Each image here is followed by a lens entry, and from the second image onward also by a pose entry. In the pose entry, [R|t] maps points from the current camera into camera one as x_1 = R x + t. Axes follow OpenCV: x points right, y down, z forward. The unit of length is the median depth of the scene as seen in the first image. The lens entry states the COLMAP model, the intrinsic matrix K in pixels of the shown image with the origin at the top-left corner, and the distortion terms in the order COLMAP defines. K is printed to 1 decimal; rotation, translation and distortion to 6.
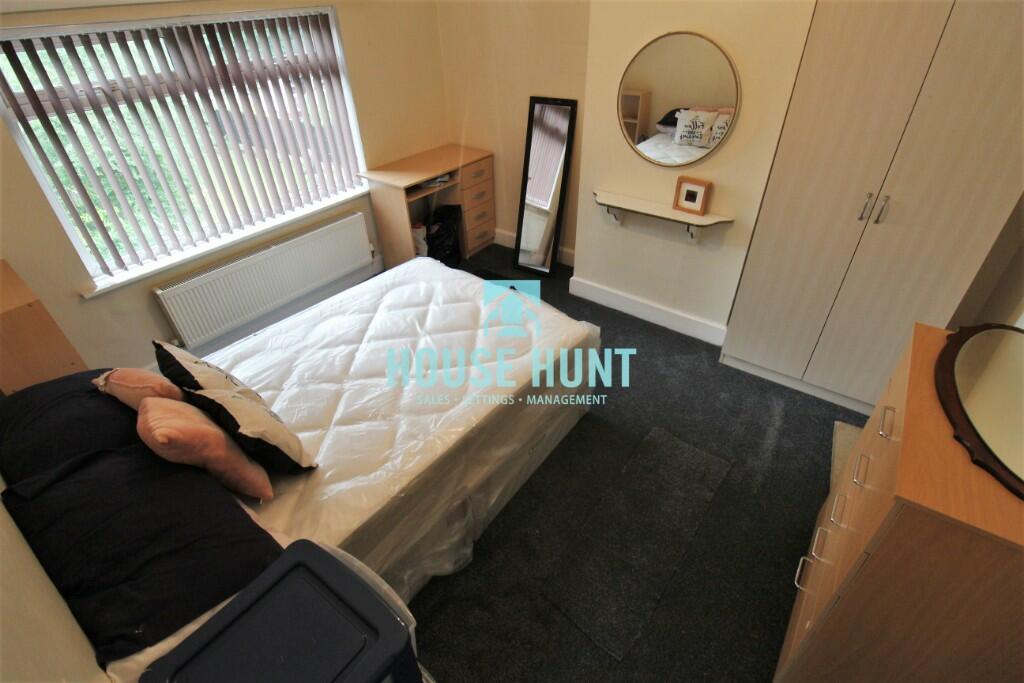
lens RADIAL K [[477.2, 0, 511.6], [0, 477.2, 338.2], [0, 0, 1]] dist [0.000363, 0.000025]
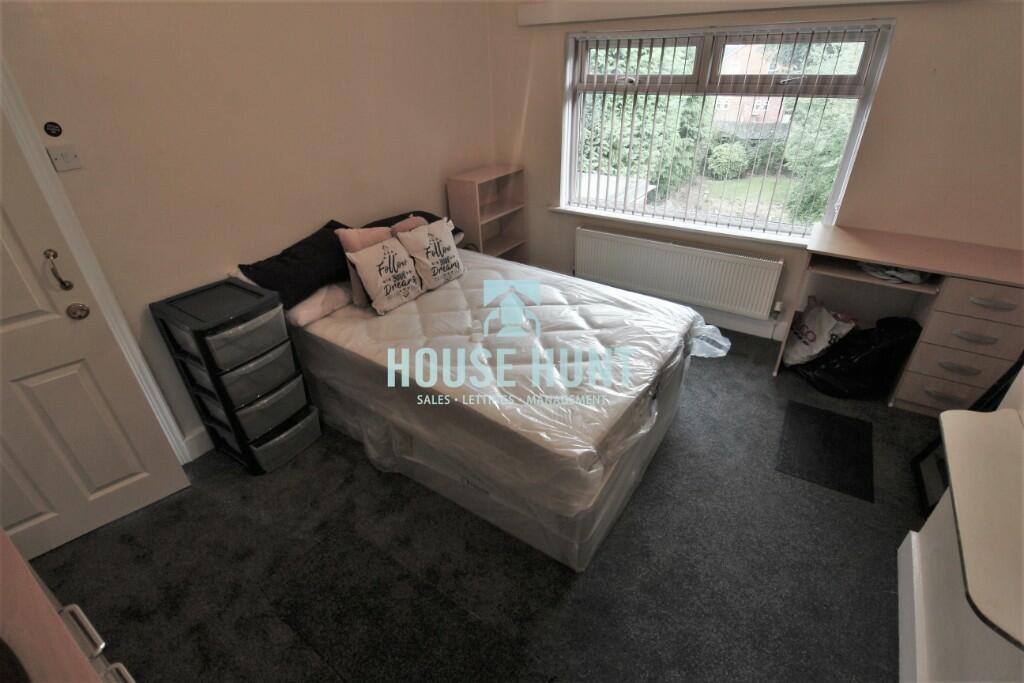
lens RADIAL K [[477.2, 0, 512.0], [0, 477.2, 339.4], [0, 0, 1]] dist [0.000363, 0.000025]
pose [[0.037654, 0.531772, -0.846050, 0.519925], [-0.562260, 0.711191, 0.421985, -0.300801], [0.826103, 0.459810, 0.325773, 0.478501]]
